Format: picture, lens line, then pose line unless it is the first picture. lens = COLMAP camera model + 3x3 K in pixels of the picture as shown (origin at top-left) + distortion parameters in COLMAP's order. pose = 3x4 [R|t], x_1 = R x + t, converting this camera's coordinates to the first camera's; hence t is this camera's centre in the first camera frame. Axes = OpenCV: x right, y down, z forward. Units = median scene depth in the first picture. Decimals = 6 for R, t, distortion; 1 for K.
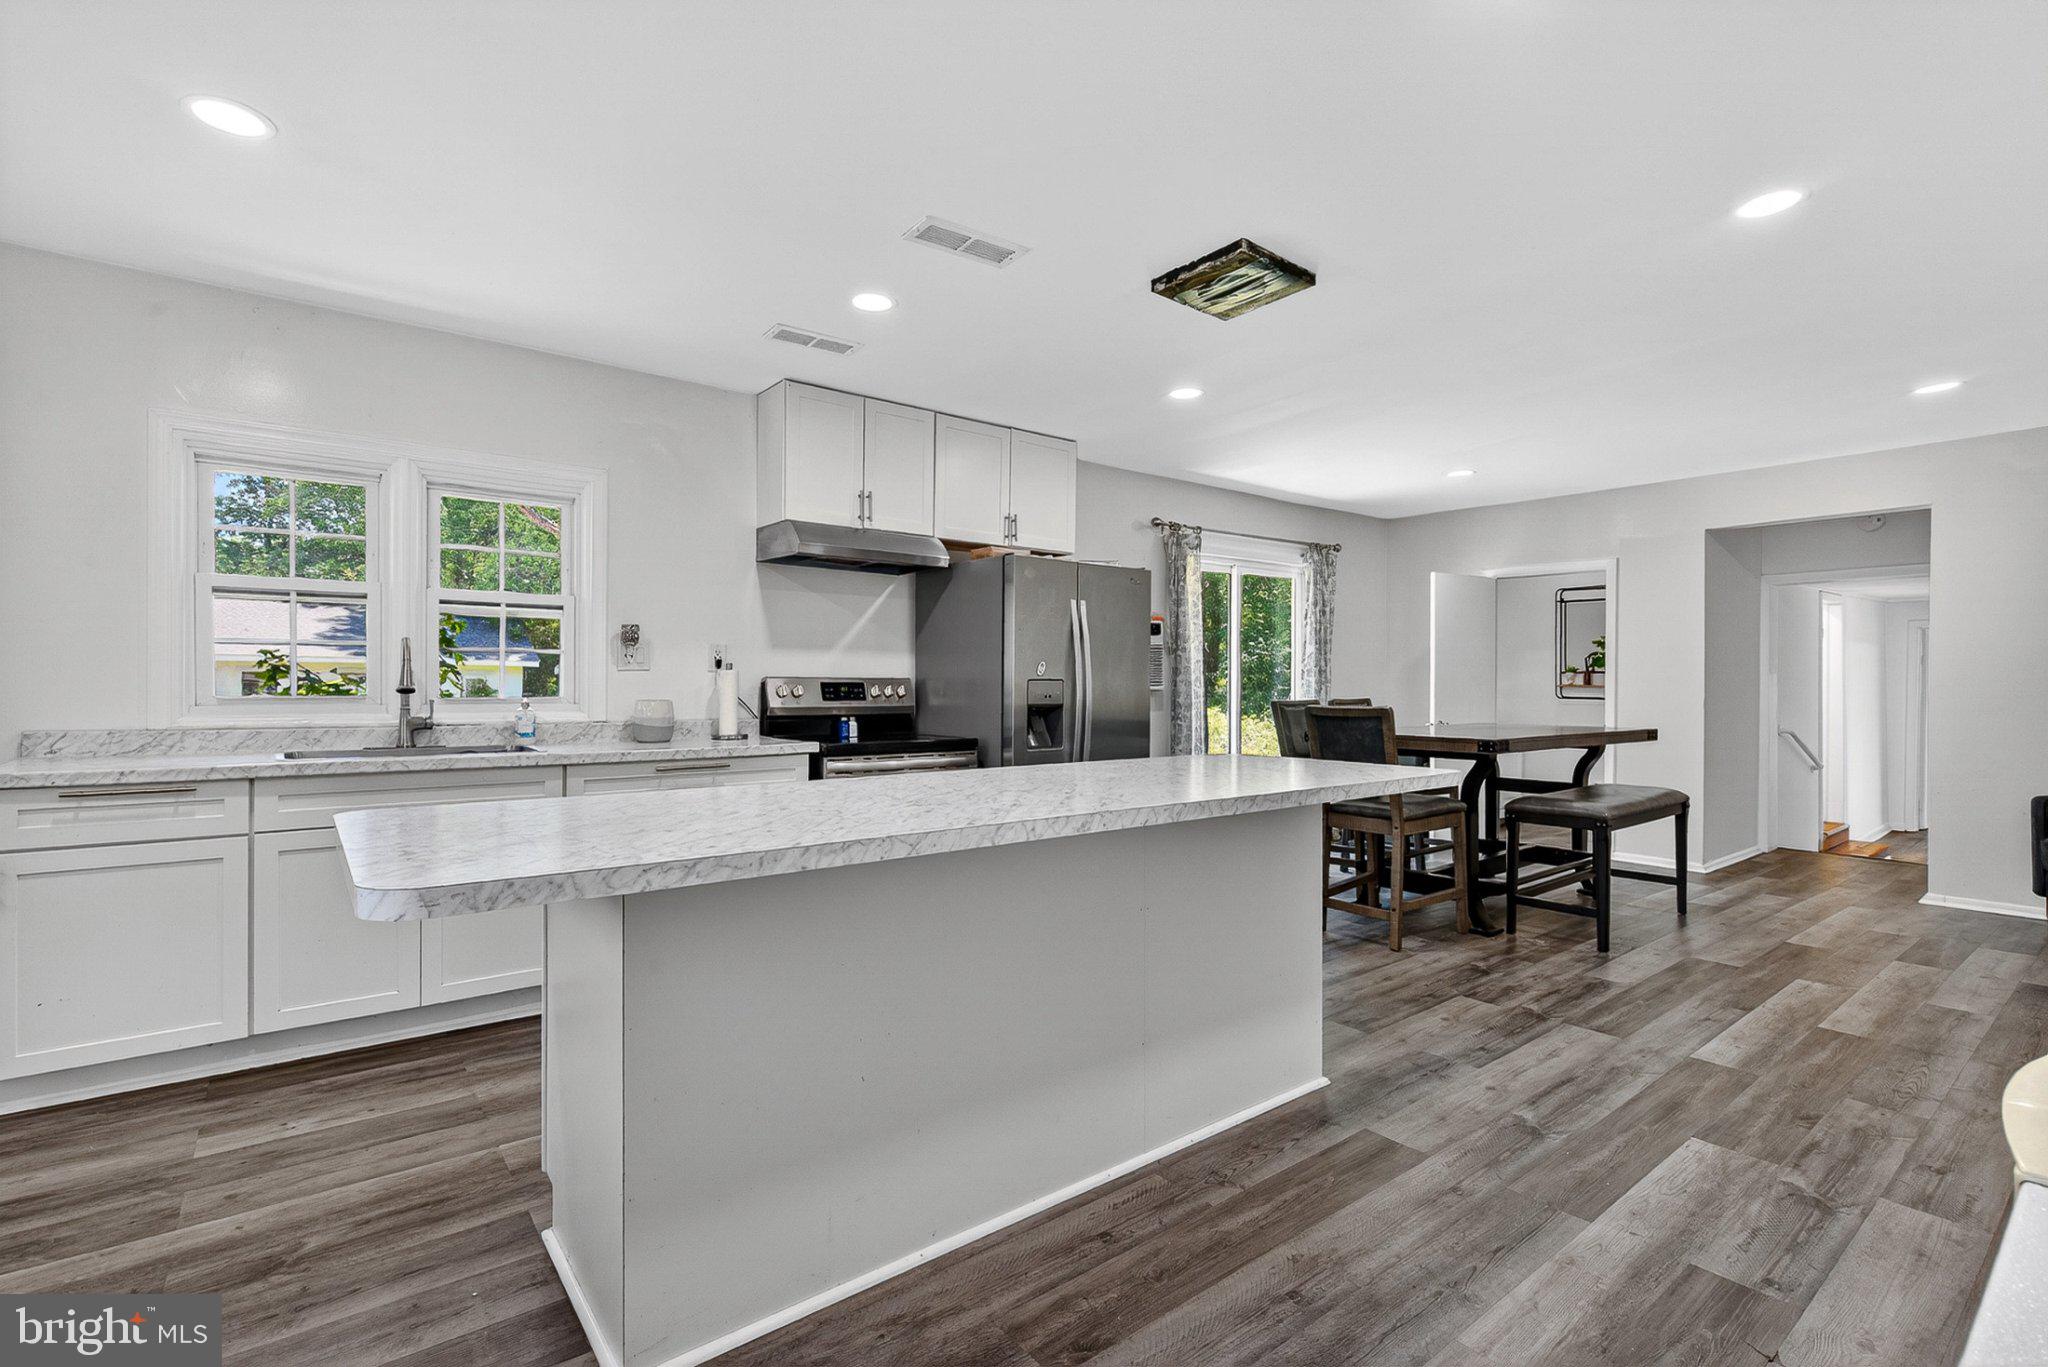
lens RADIAL K [[923.0, 0, 1016.5], [0, 923.0, 688.9], [0, 0, 1]] dist [-0.002610, -0.000966]
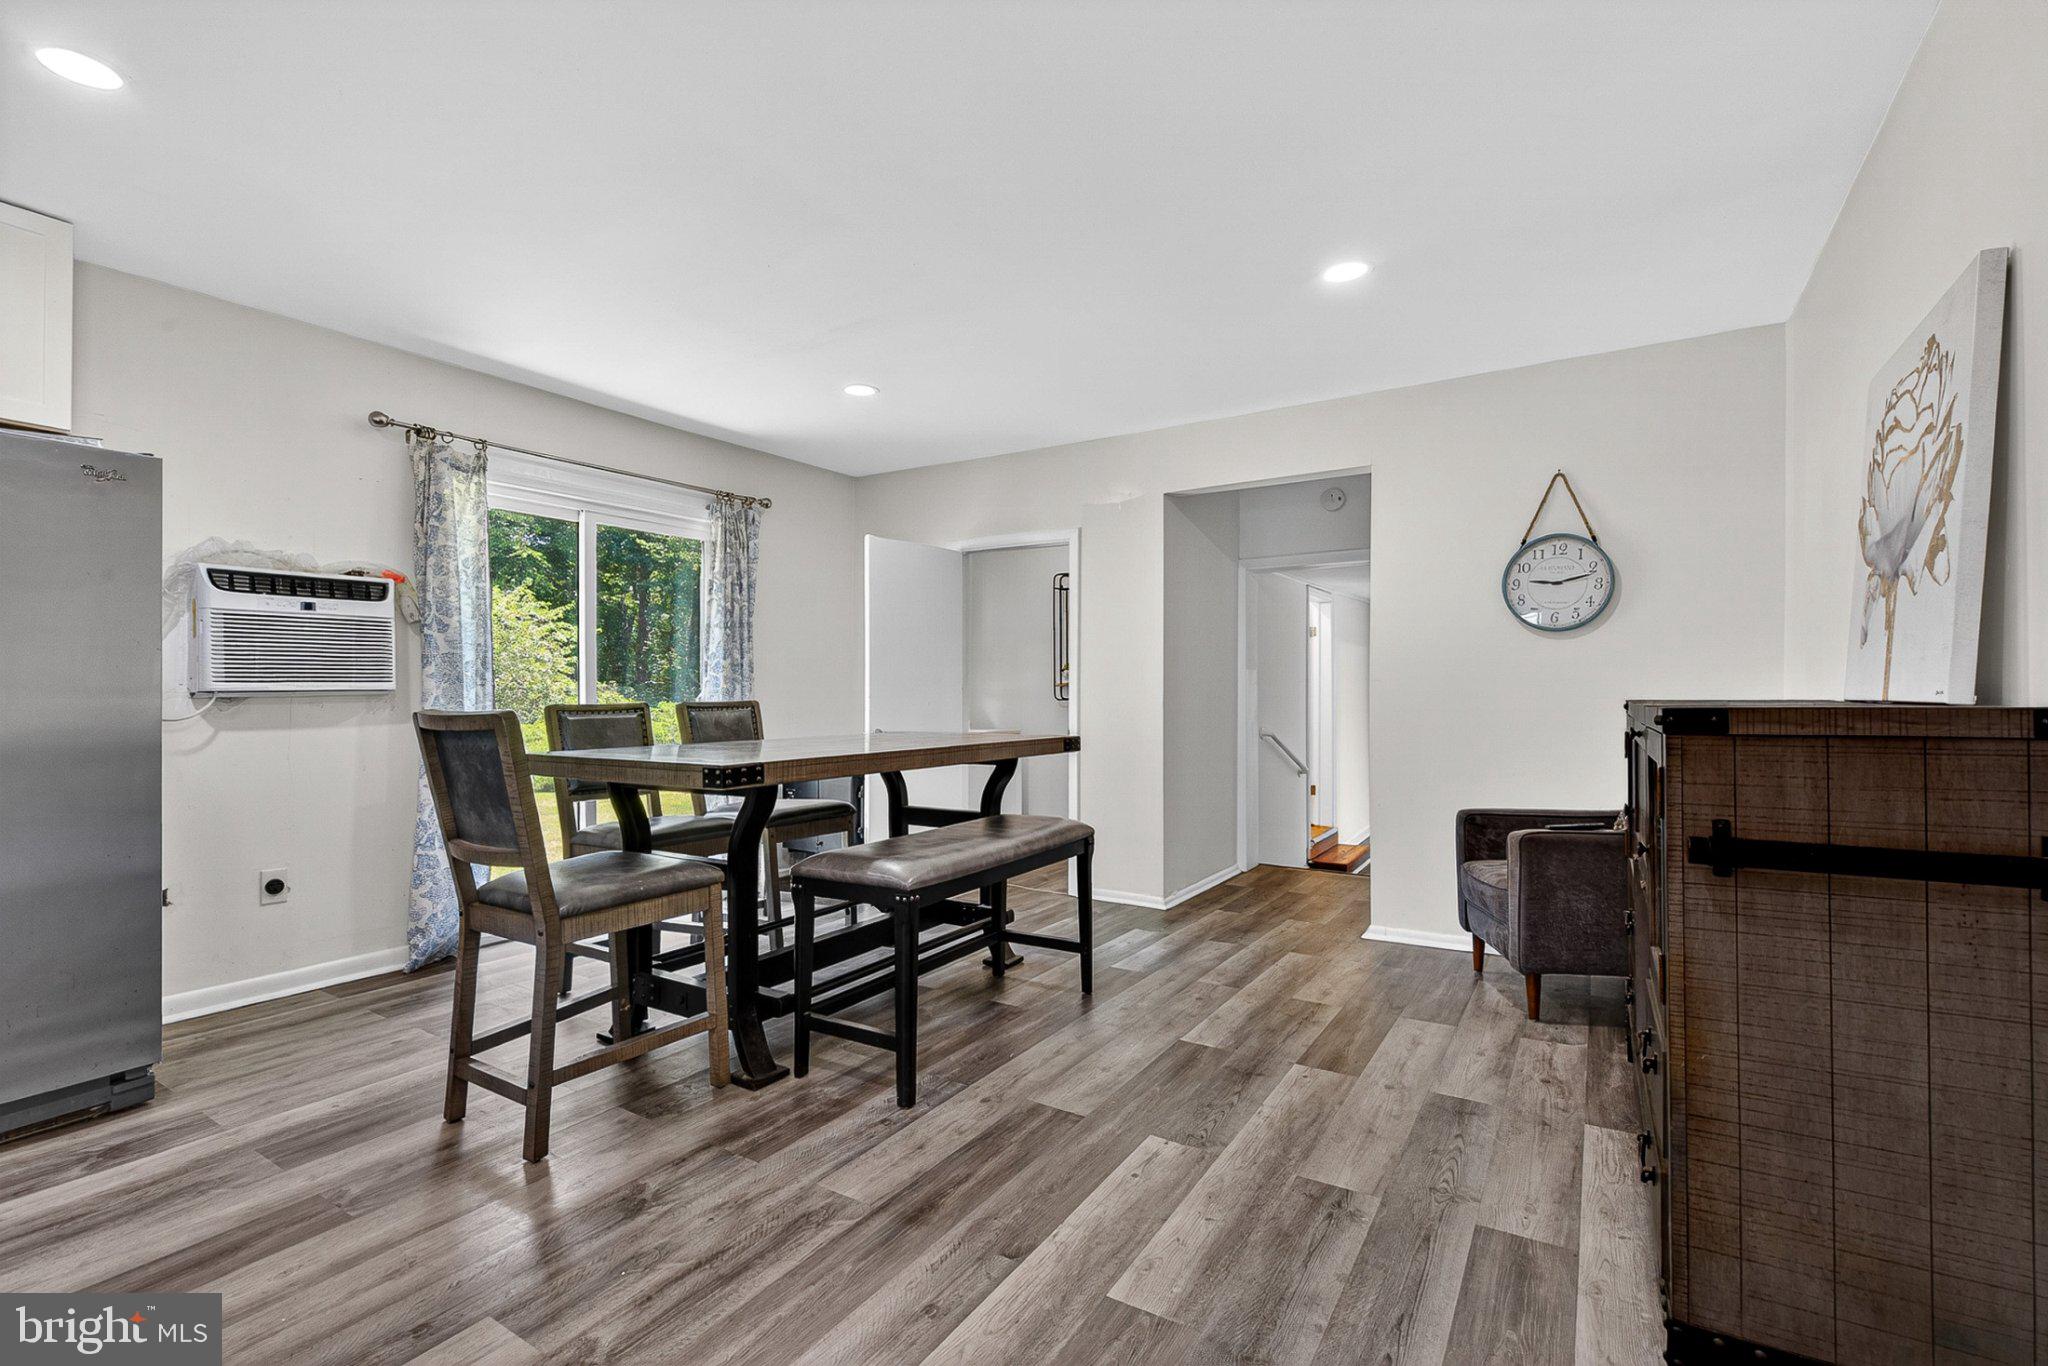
lens RADIAL K [[923.0, 0, 1016.6], [0, 923.0, 681.3], [0, 0, 1]] dist [-0.002610, -0.000966]
pose [[0.938802, -0.001098, 0.344455, 0.459420], [0.007702, 0.999812, -0.017806, 0.013583], [-0.344370, 0.019369, 0.938634, 0.366148]]
